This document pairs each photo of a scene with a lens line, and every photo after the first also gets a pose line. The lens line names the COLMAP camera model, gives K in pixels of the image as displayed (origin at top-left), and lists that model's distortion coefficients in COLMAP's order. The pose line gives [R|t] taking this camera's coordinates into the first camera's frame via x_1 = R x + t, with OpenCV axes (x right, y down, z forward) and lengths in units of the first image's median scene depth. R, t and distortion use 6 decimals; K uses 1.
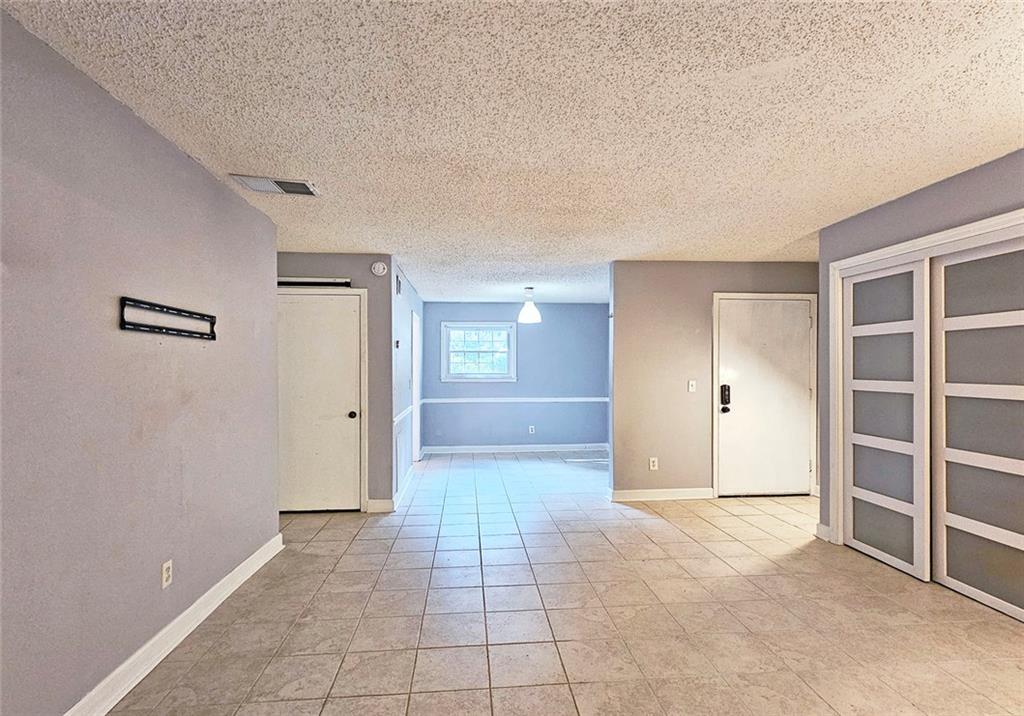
lens RADIAL K [[530.0, 0, 516.0], [0, 530.0, 366.4], [0, 0, 1]] dist [0.006471, 0.000480]
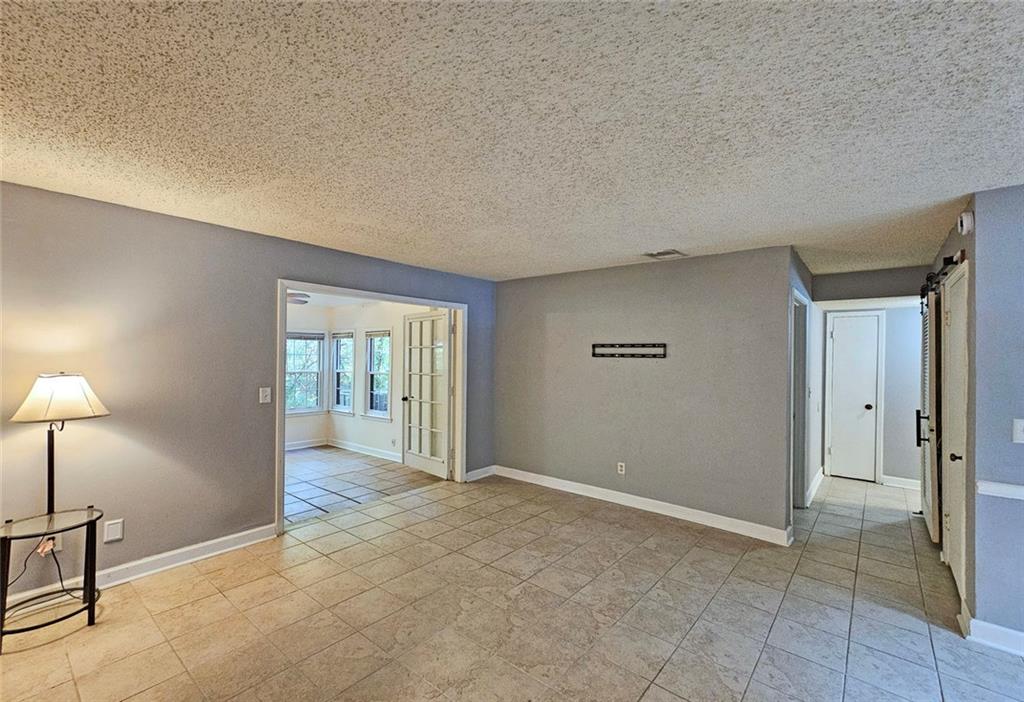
lens RADIAL K [[437.7, 0, 525.8], [0, 437.7, 359.3], [0, 0, 1]] dist [-0.000074, 0.000776]
pose [[-0.695047, -0.000549, -0.718964, 0.698762], [-0.006761, 0.999960, 0.005772, -0.046224], [0.718933, 0.008873, -0.695023, 1.535867]]
